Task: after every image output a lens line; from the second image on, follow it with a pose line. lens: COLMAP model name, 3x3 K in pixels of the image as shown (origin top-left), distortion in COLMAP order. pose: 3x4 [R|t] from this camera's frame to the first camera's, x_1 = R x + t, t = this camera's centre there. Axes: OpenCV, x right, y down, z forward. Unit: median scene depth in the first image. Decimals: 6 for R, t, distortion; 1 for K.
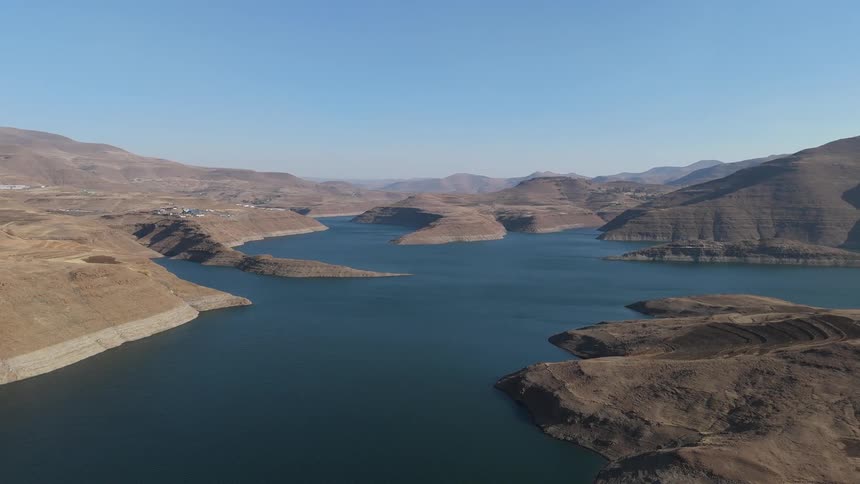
lens RADIAL K [[614.6, 0, 428.7], [0, 614.6, 224.9], [0, 0, 1]] dist [0.068553, -0.062234]
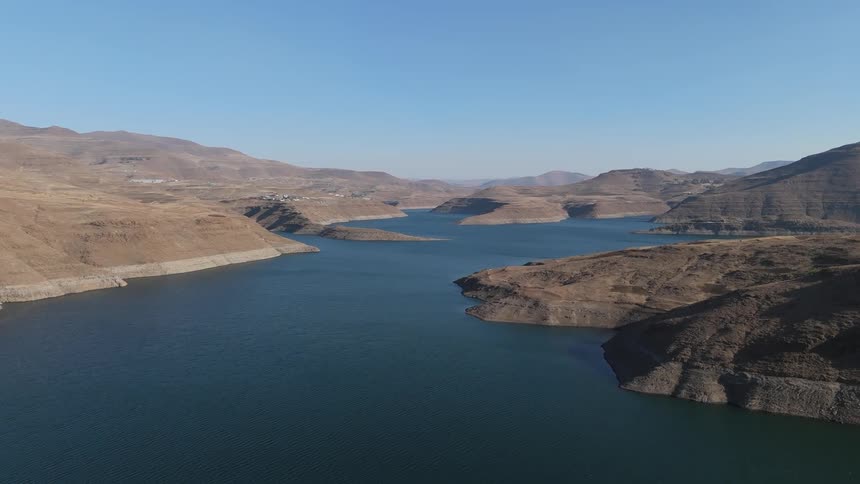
lens RADIAL K [[614.6, 0, 428.7], [0, 614.6, 224.9], [0, 0, 1]] dist [0.068553, -0.062234]
pose [[0.986490, 0.002260, -0.163804, 0.073711], [-0.002513, 0.999996, -0.001333, 0.030516], [0.163800, 0.001726, 0.986492, -0.126199]]
